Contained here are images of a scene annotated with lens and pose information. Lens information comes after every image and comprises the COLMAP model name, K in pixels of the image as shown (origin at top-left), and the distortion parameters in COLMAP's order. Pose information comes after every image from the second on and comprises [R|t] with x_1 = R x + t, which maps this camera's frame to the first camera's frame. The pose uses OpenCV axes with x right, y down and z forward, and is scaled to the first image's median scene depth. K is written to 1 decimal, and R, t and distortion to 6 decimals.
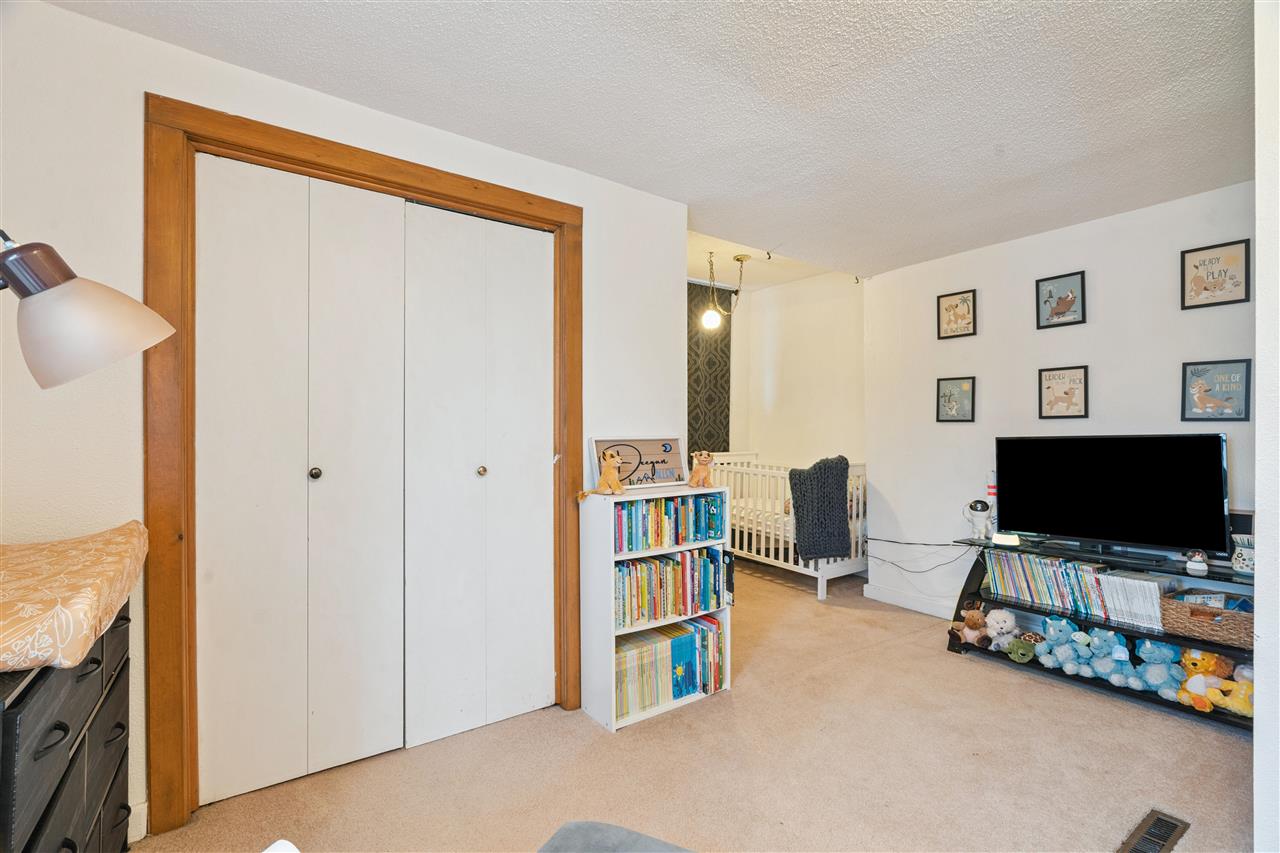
lens RADIAL K [[582.3, 0, 648.7], [0, 582.3, 430.6], [0, 0, 1]] dist [0.004940, 0.000866]
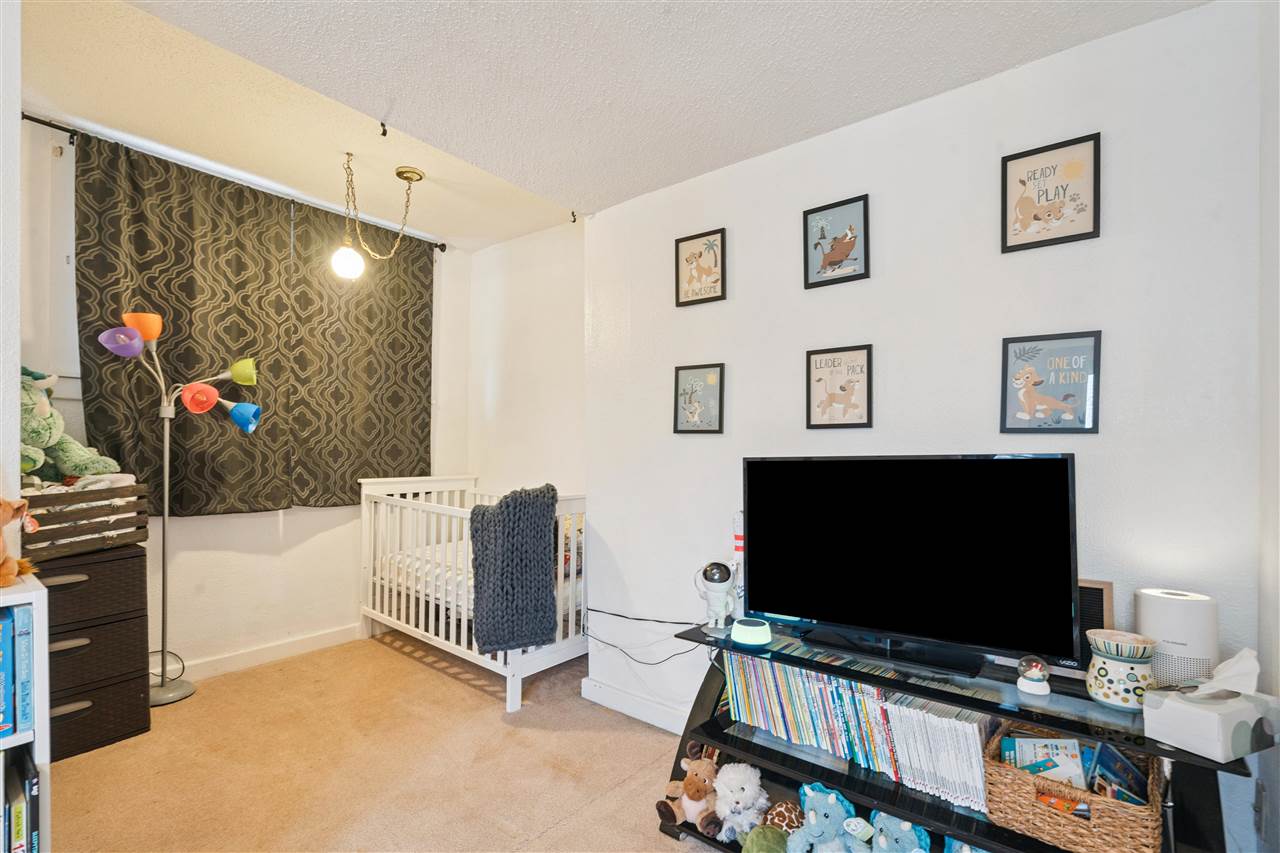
lens RADIAL K [[582.3, 0, 647.9], [0, 582.3, 446.3], [0, 0, 1]] dist [0.004940, 0.000866]
pose [[0.960830, 0.006941, 0.277052, 0.333758], [-0.006736, 0.999976, -0.001691, 0.001271], [-0.277057, -0.000241, 0.960853, 0.446414]]
